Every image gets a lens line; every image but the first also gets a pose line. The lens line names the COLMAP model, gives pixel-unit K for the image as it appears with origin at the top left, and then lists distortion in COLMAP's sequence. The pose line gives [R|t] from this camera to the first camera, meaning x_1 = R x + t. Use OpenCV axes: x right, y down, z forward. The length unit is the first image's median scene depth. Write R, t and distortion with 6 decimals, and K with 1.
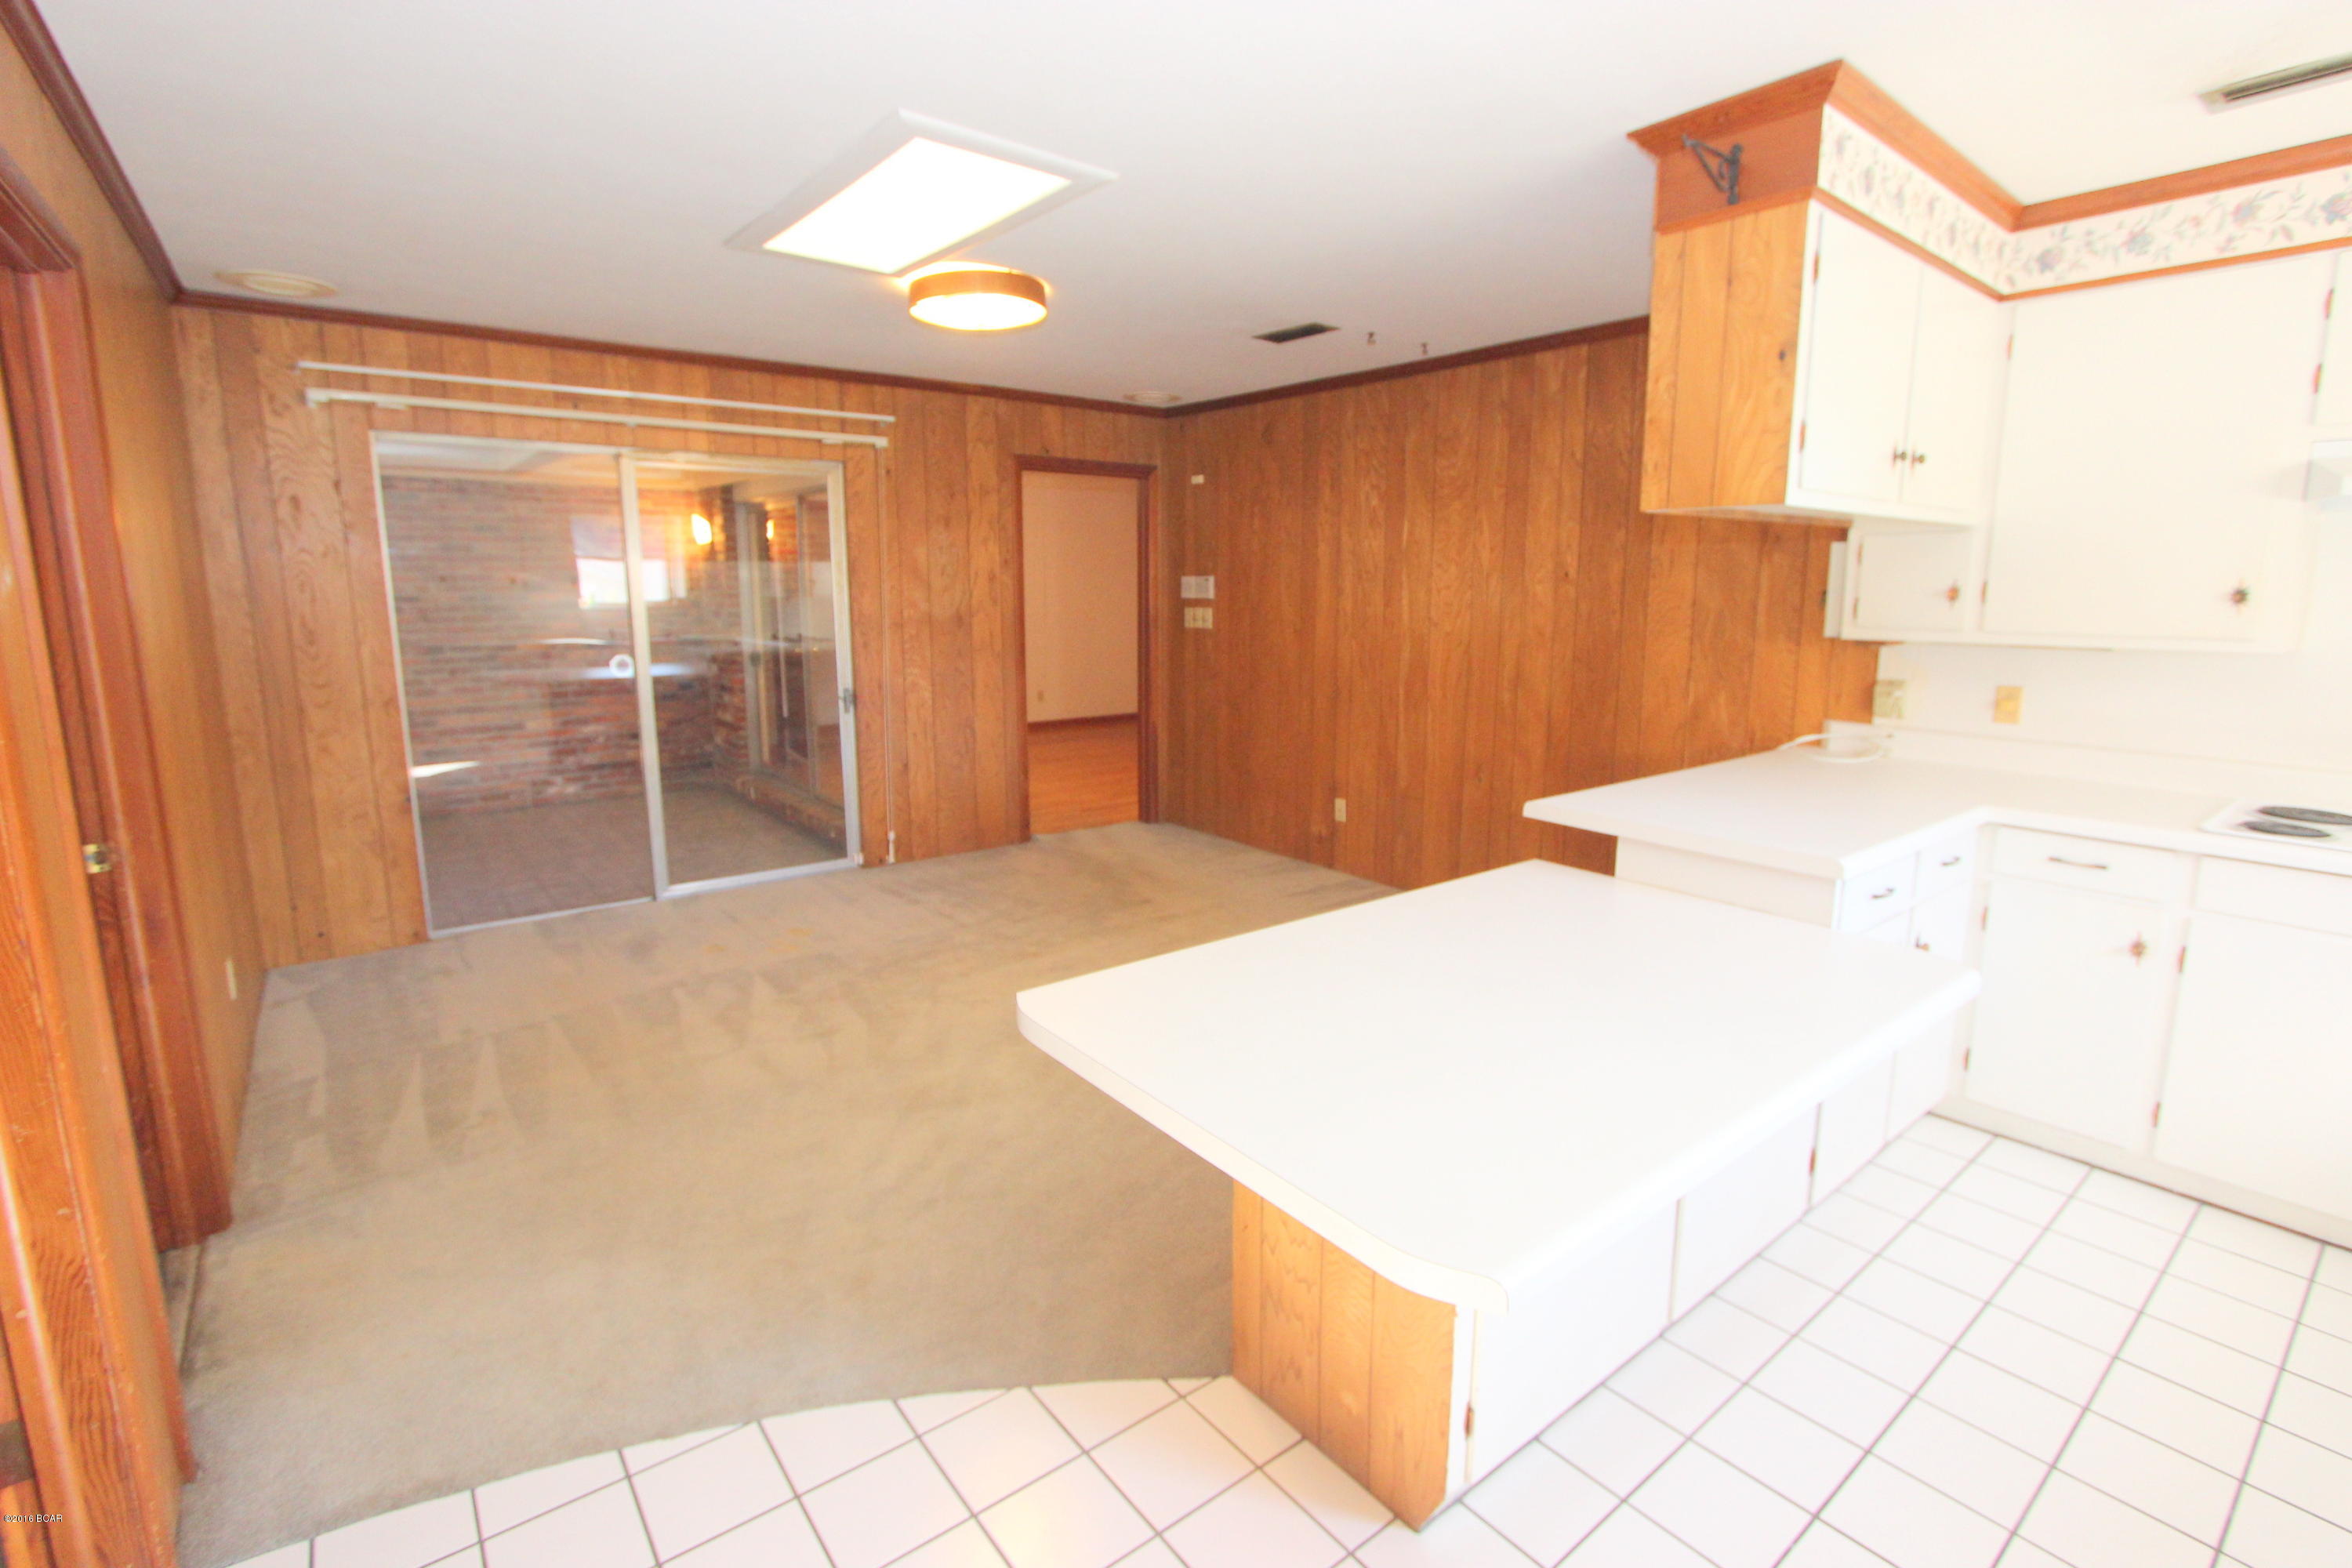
lens RADIAL K [[1095.3, 0, 1189.2], [0, 1095.3, 768.0], [0, 0, 1]] dist [-0.017041, 0.001363]
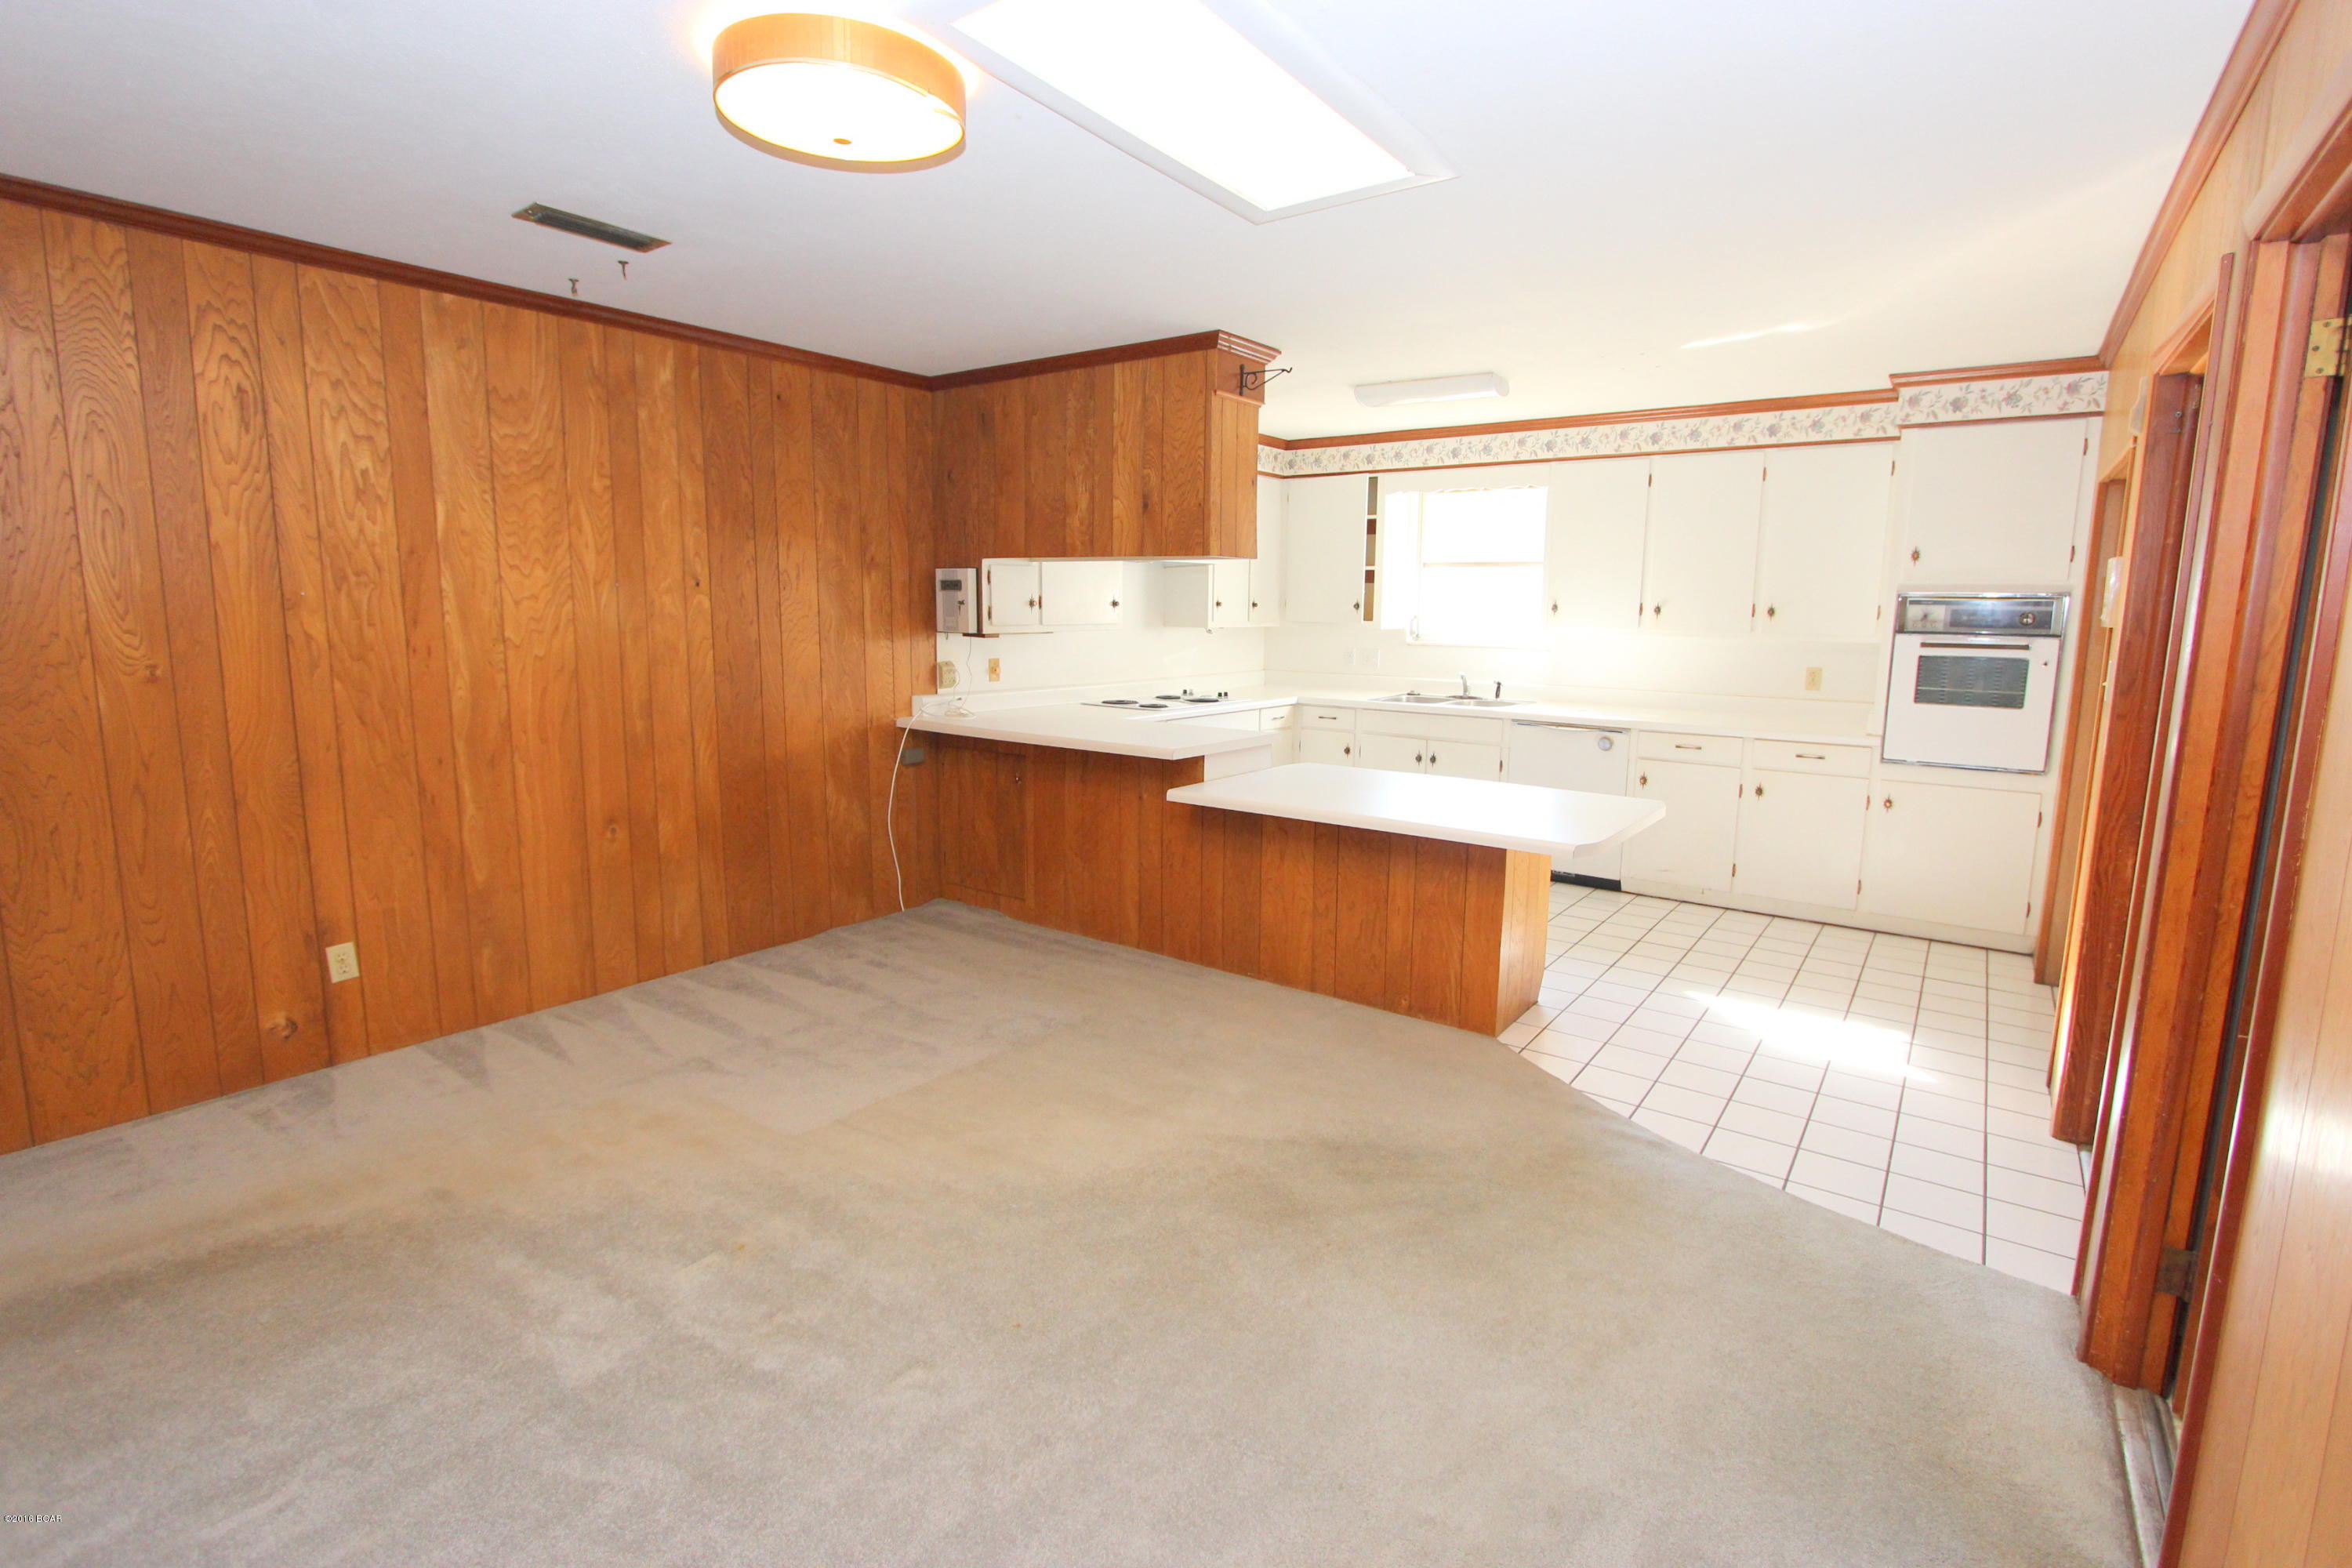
lens RADIAL K [[1095.3, 0, 1183.7], [0, 1095.3, 781.5], [0, 0, 1]] dist [-0.017041, 0.001363]
pose [[-0.268472, -0.157214, 0.950372, -0.673664], [0.151189, 0.967488, 0.202755, -0.136561], [-0.951349, 0.198120, -0.235974, 0.837091]]
